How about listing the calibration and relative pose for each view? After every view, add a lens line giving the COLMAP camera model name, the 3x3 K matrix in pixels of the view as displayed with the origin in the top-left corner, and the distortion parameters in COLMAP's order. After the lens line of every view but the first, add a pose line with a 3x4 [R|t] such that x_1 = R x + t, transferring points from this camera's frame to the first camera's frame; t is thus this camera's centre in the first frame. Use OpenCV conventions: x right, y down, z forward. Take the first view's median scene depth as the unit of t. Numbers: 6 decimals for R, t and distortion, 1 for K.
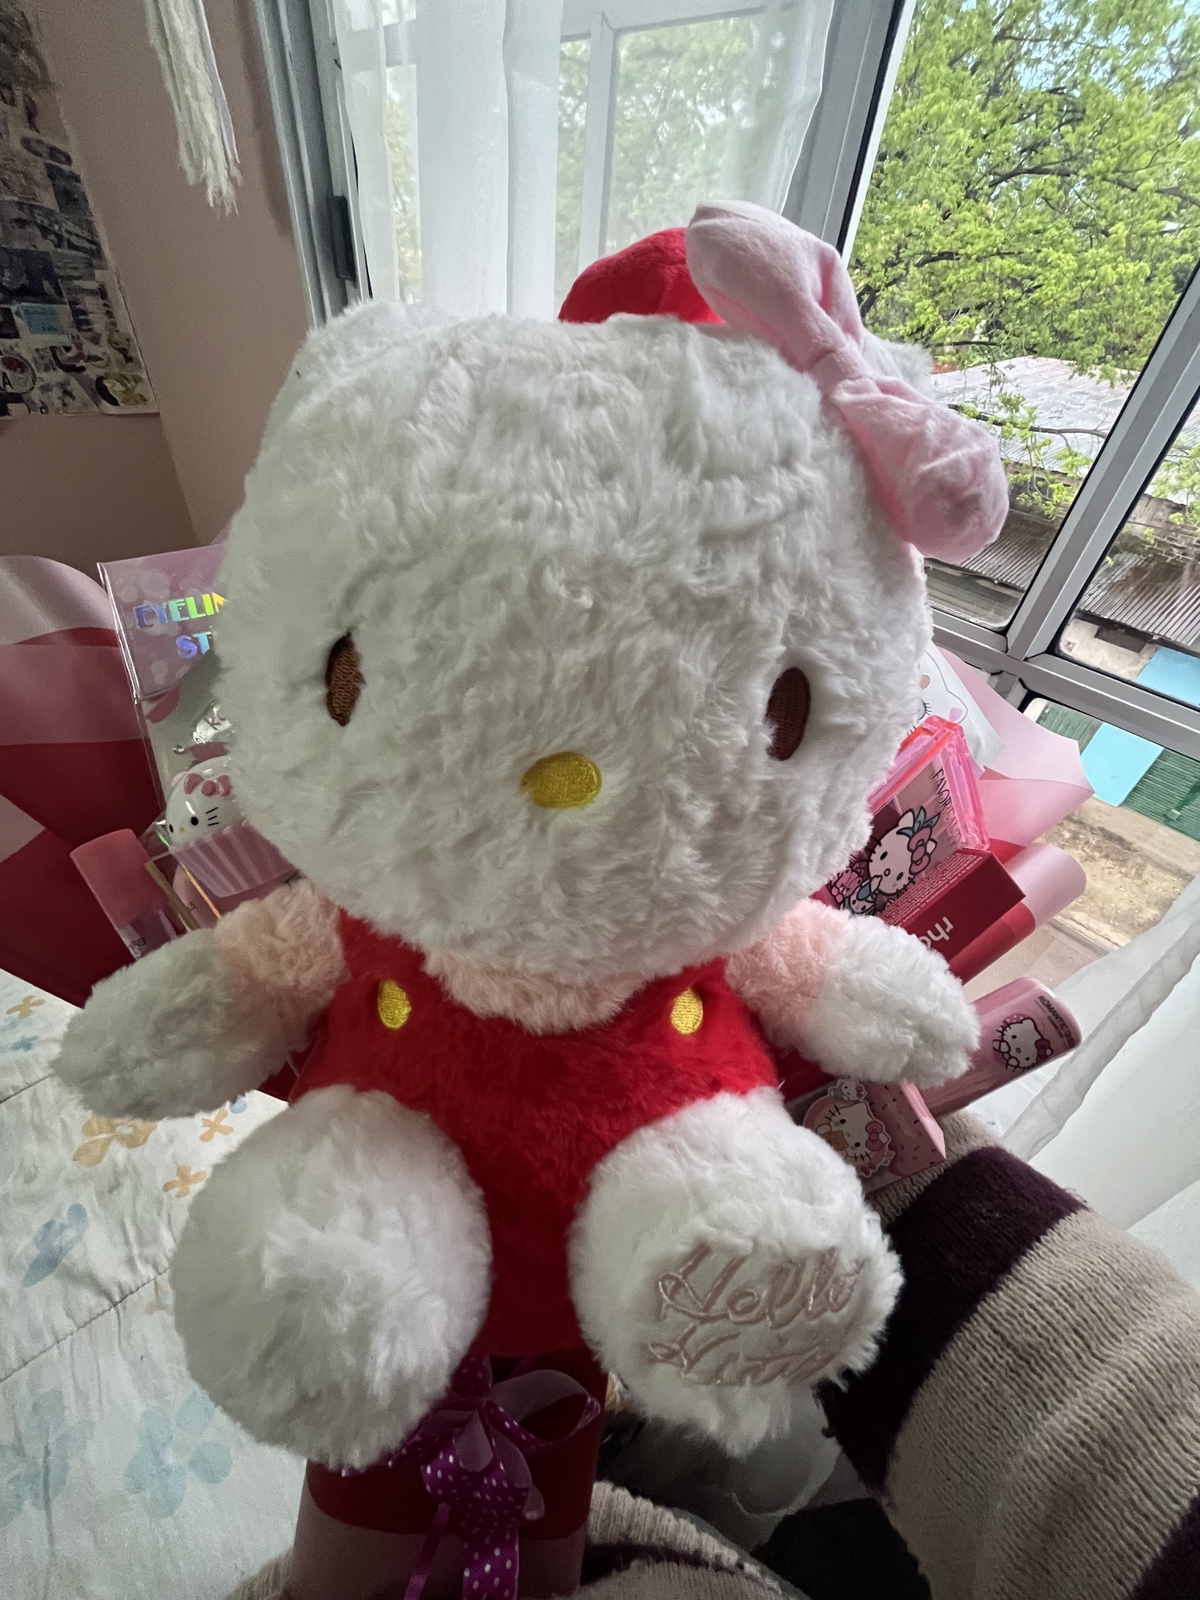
lens RADIAL K [[642.3, 0, 583.2], [0, 642.3, 799.9], [0, 0, 1]] dist [0.010953, -0.000402]
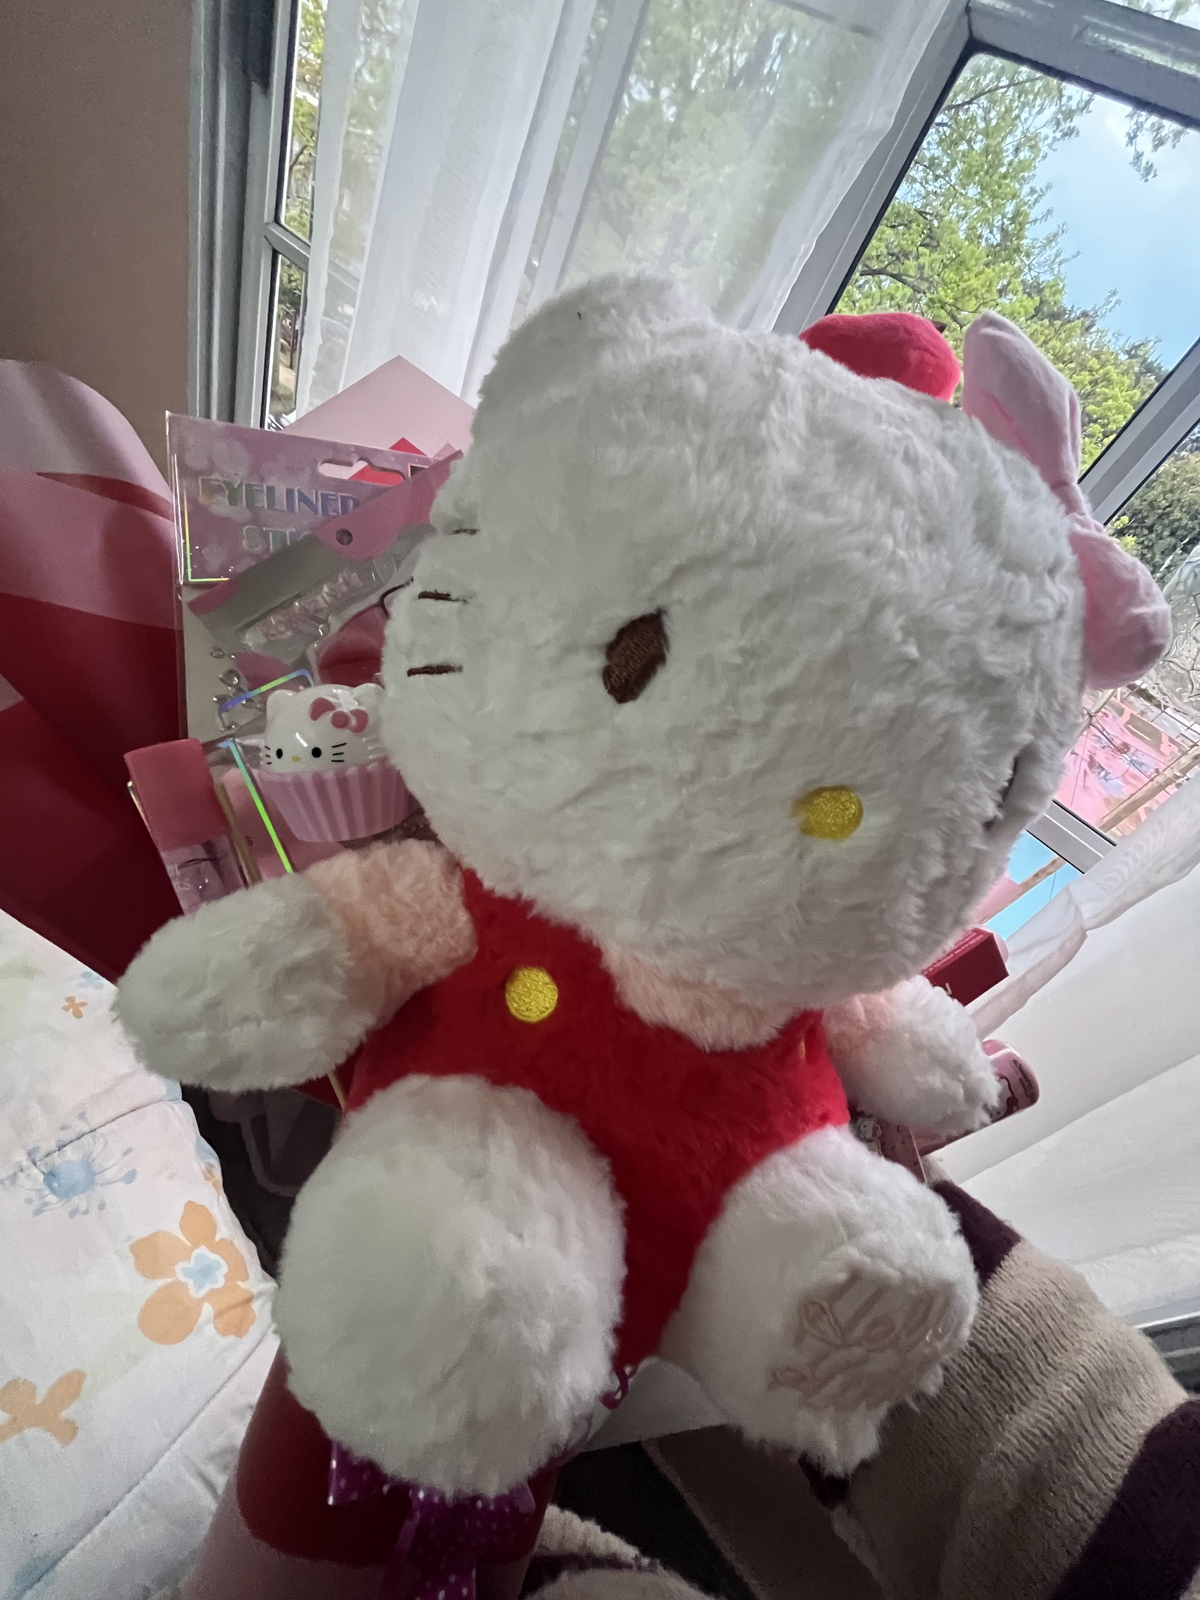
lens RADIAL K [[642.3, 0, 593.4], [0, 642.3, 799.4], [0, 0, 1]] dist [0.010953, -0.000402]
pose [[0.948863, 0.215262, 0.230914, -0.541686], [-0.214128, 0.976337, -0.030270, 0.053436], [-0.231966, -0.020723, 0.972503, 0.081788]]
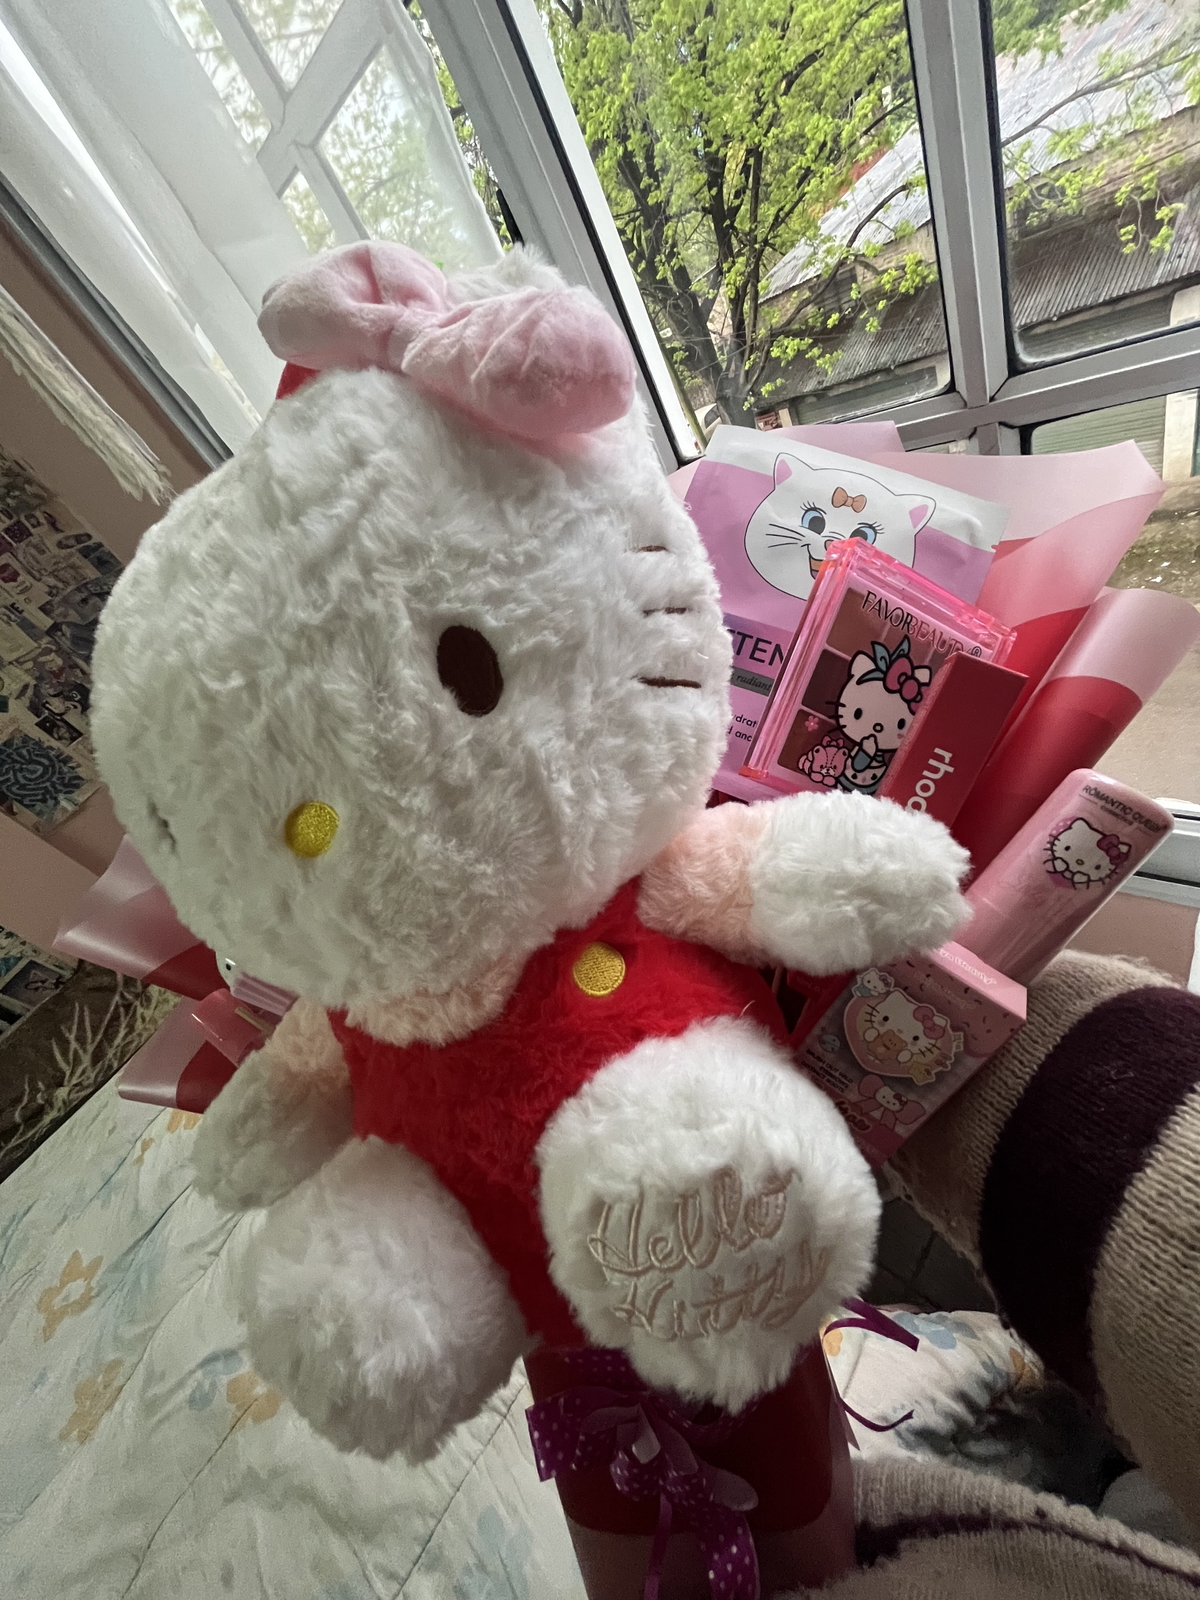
lens RADIAL K [[642.3, 0, 609.2], [0, 642.3, 801.2], [0, 0, 1]] dist [0.010953, -0.000402]
pose [[0.836382, -0.433142, -0.335936, 0.684717], [0.424120, 0.899615, -0.103991, 0.225335], [0.347256, -0.055501, 0.936127, 0.116867]]
